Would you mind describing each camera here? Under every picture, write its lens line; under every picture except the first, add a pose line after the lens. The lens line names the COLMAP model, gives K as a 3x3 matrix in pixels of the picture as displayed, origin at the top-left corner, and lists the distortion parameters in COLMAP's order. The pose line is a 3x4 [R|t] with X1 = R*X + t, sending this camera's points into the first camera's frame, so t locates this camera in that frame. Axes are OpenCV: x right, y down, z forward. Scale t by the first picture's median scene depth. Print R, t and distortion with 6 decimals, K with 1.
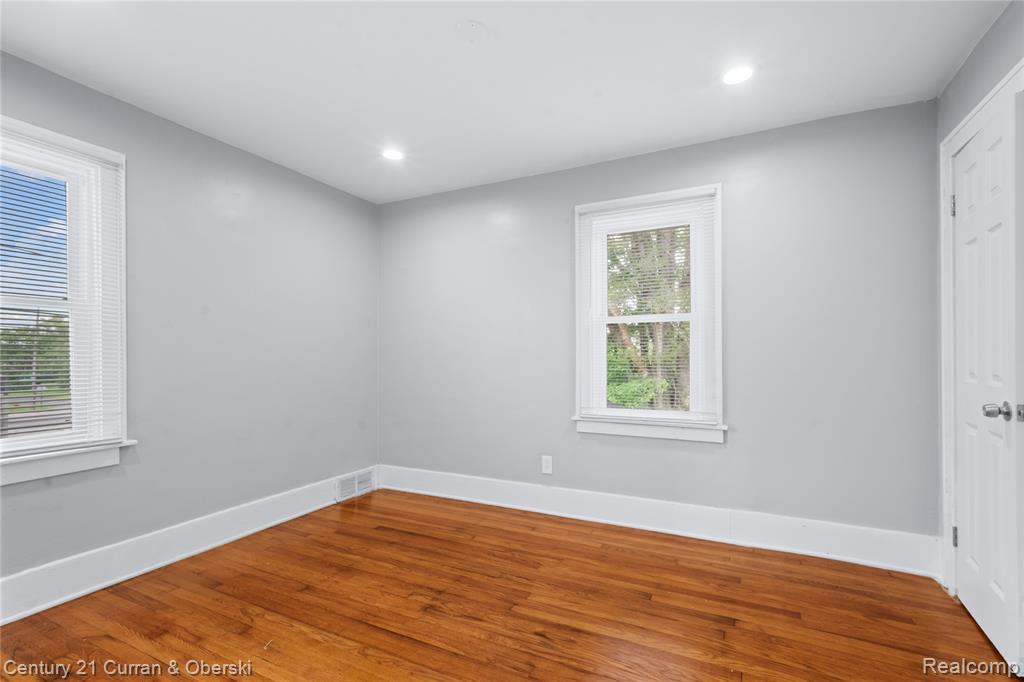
lens RADIAL K [[461.0, 0, 515.4], [0, 461.0, 352.0], [0, 0, 1]] dist [0.009401, -0.000316]
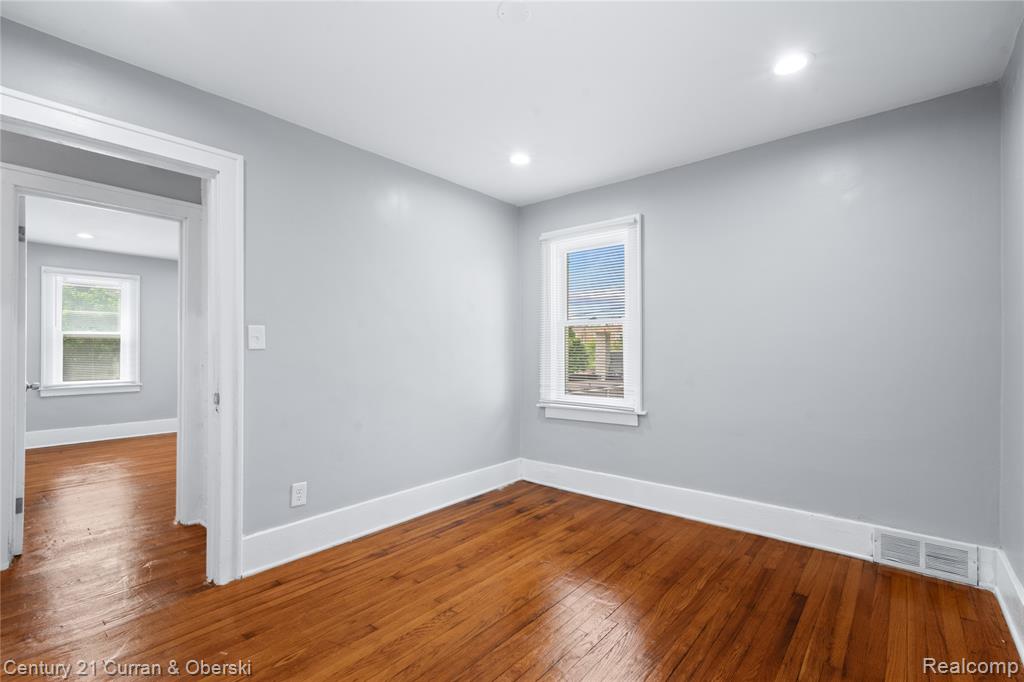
lens RADIAL K [[461.0, 0, 515.4], [0, 461.0, 352.0], [0, 0, 1]] dist [0.009401, -0.000316]
pose [[-0.237705, 0.003915, -0.971330, 0.564285], [0.011427, 0.999934, 0.001234, 0.001910], [0.971270, -0.010806, -0.237734, 0.854960]]
